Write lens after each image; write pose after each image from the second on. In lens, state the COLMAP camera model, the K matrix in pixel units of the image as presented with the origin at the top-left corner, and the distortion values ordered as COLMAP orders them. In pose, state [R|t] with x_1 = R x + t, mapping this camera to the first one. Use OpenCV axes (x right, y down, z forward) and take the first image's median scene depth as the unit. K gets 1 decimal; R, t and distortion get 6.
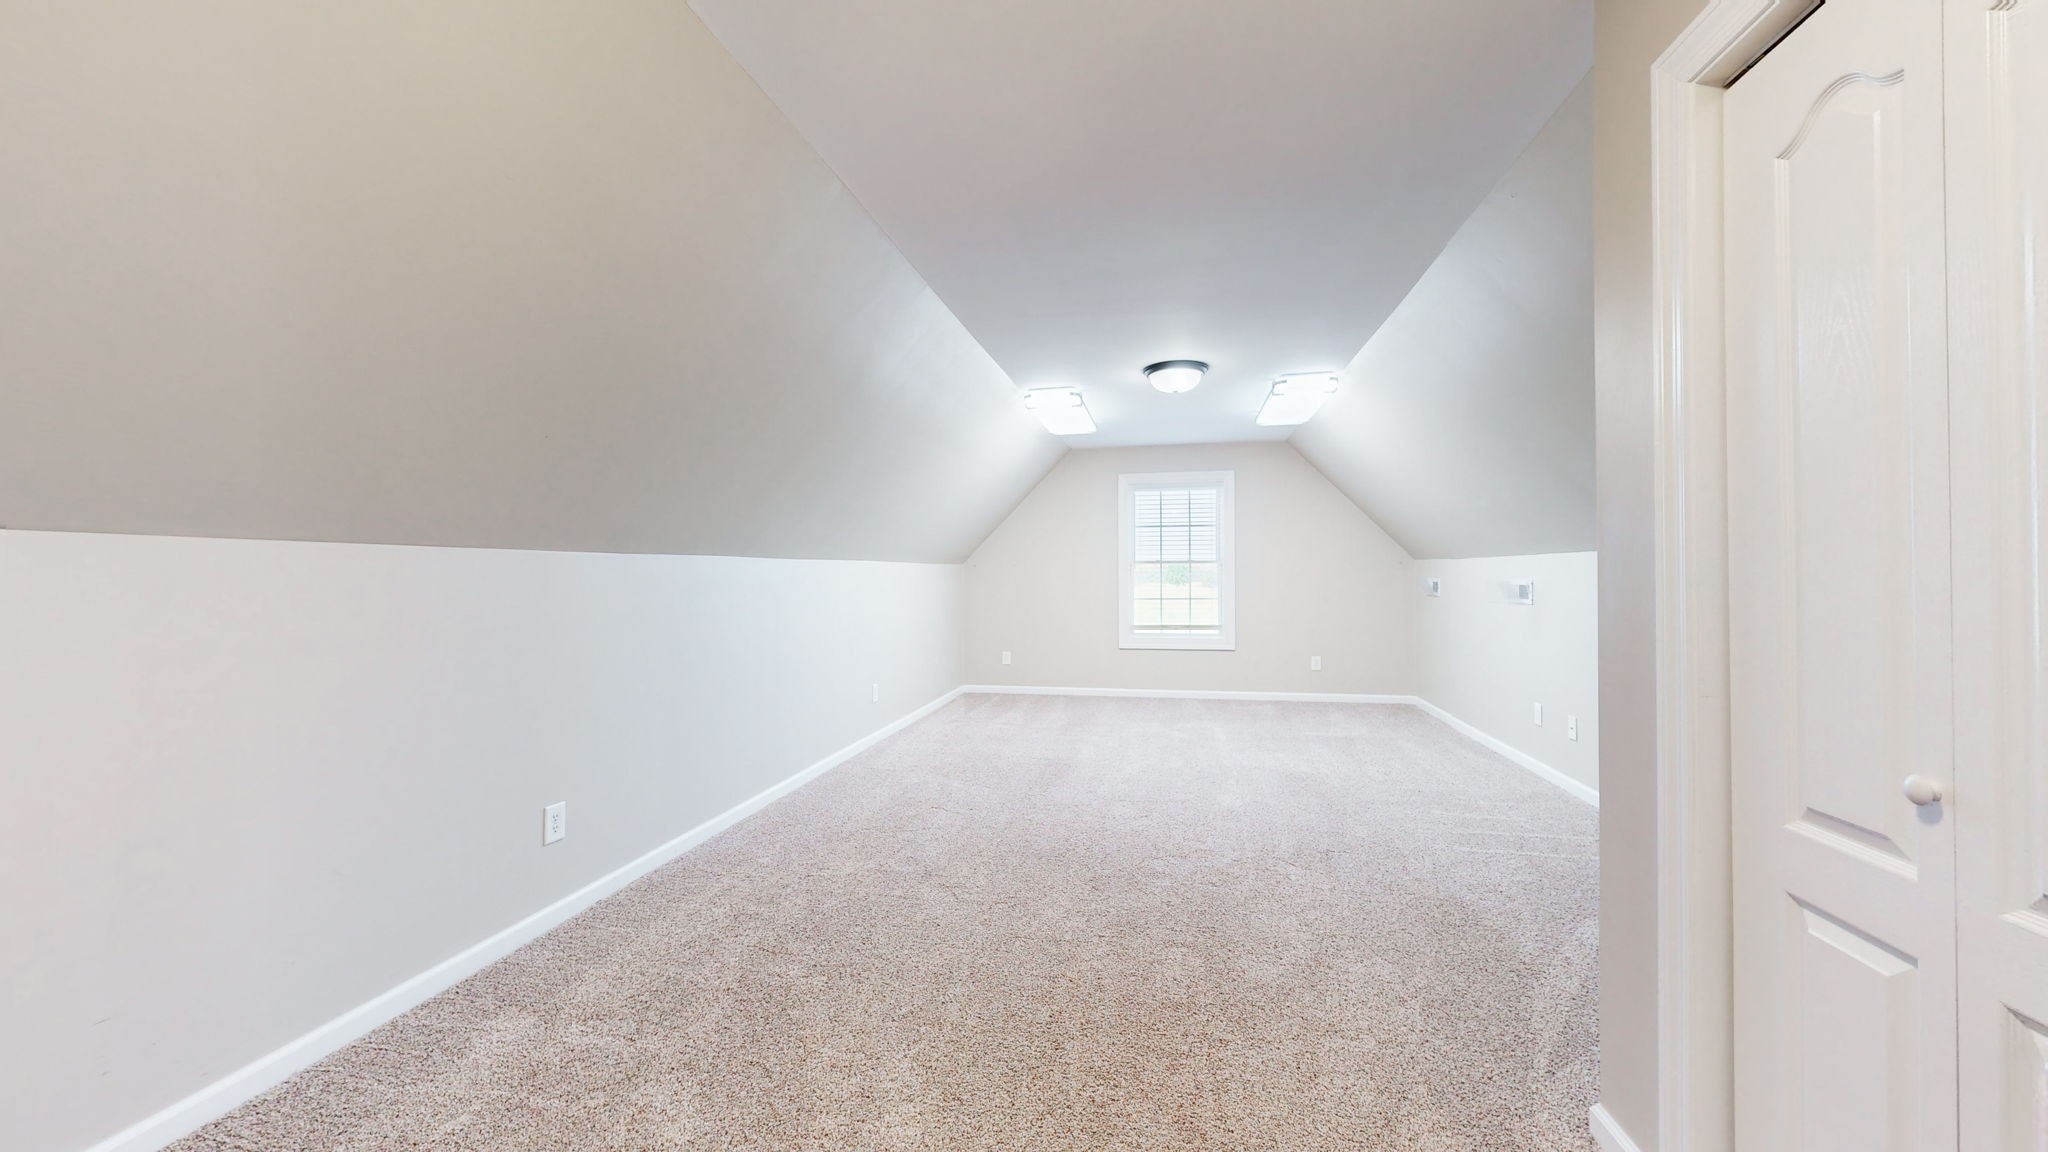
lens RADIAL K [[660.7, 0, 1028.2], [0, 660.7, 575.4], [0, 0, 1]] dist [0.003019, 0.000233]
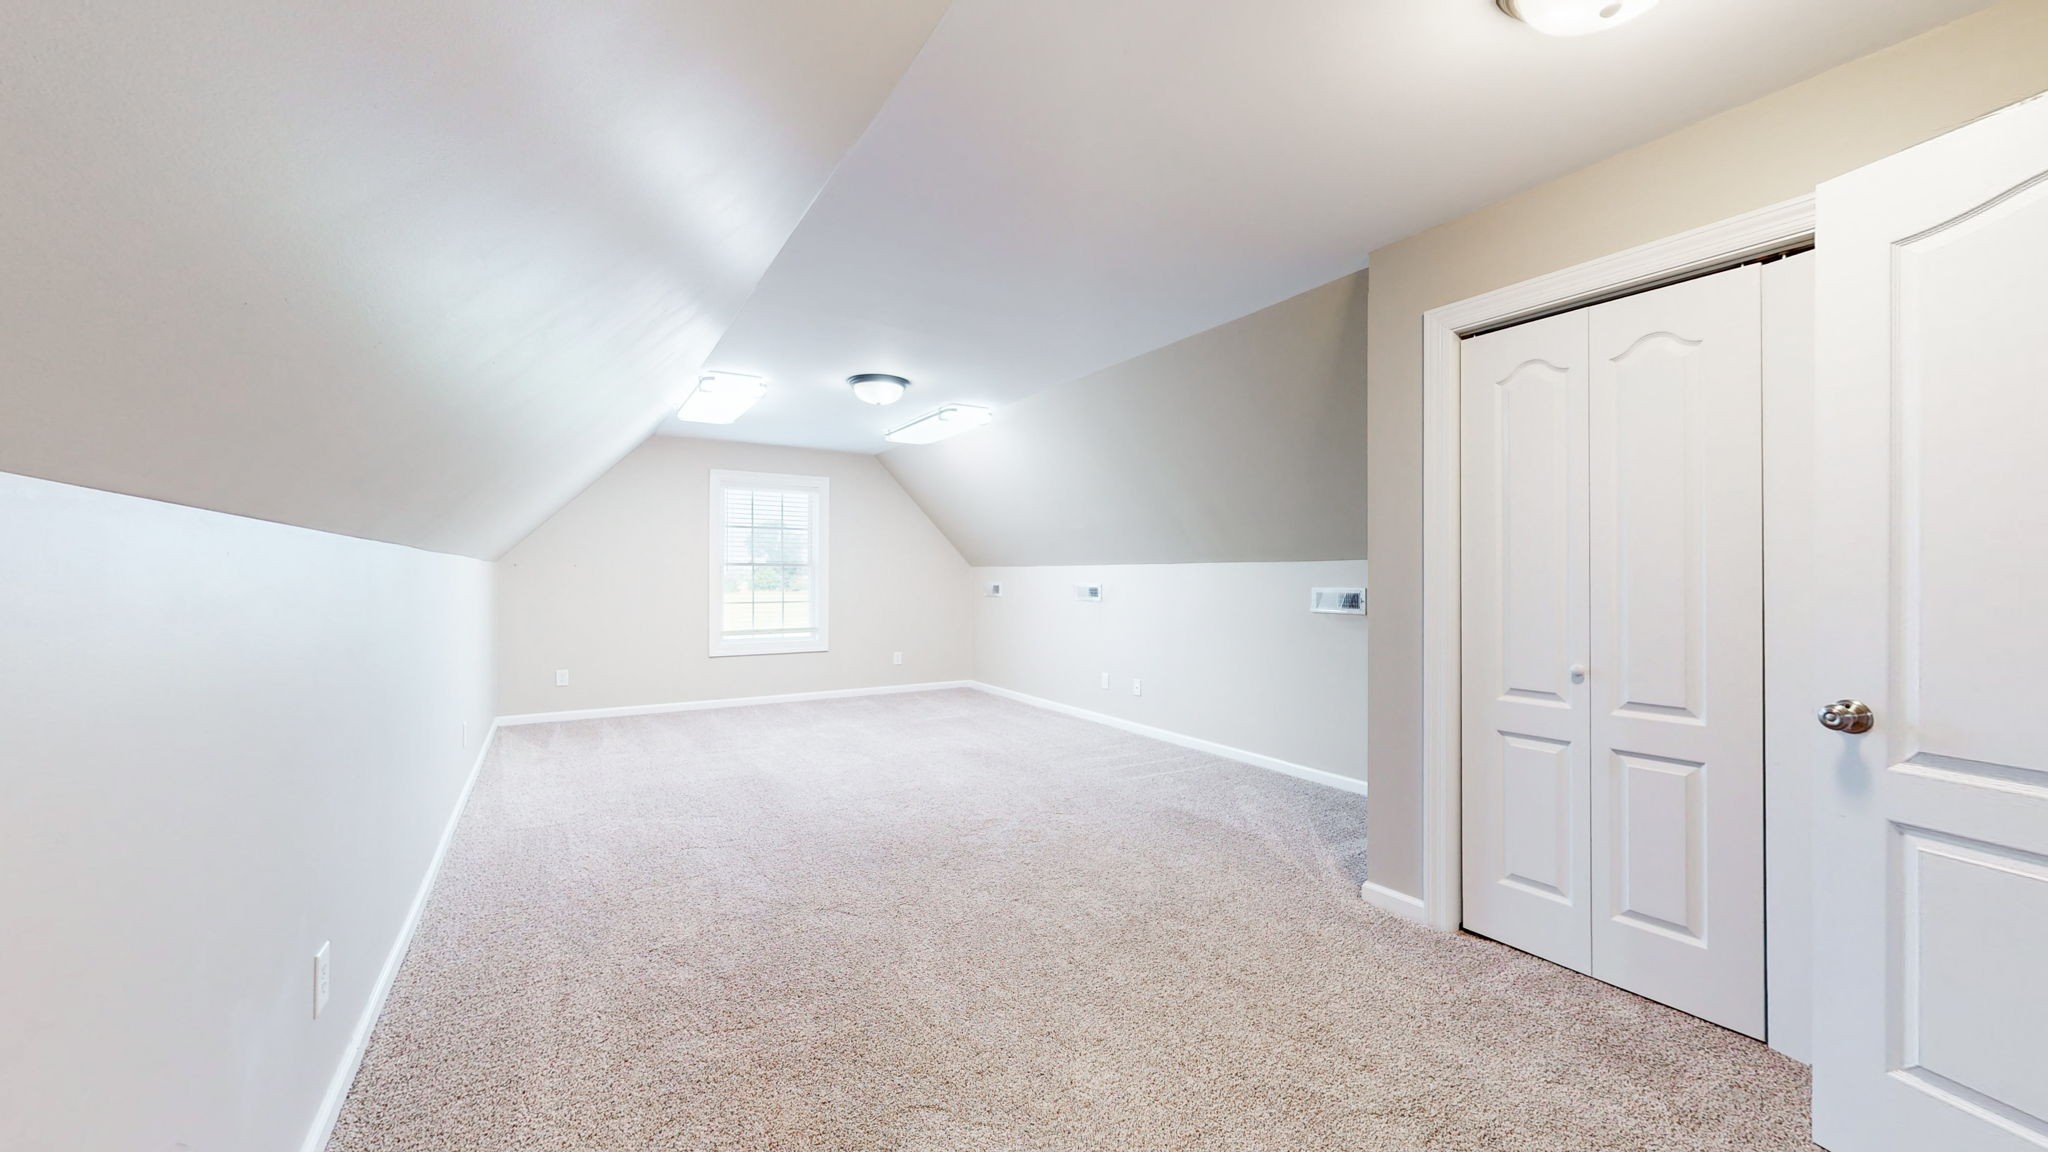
lens RADIAL K [[645.0, 0, 1024.0], [0, 645.0, 576.0], [0, 0, 1]] dist [0.004299, -0.001005]
pose [[0.789135, 0.009074, 0.614153, -0.167415], [-0.006392, 0.999958, -0.006560, 0.001035], [-0.614187, 0.001251, 0.789159, 0.038324]]
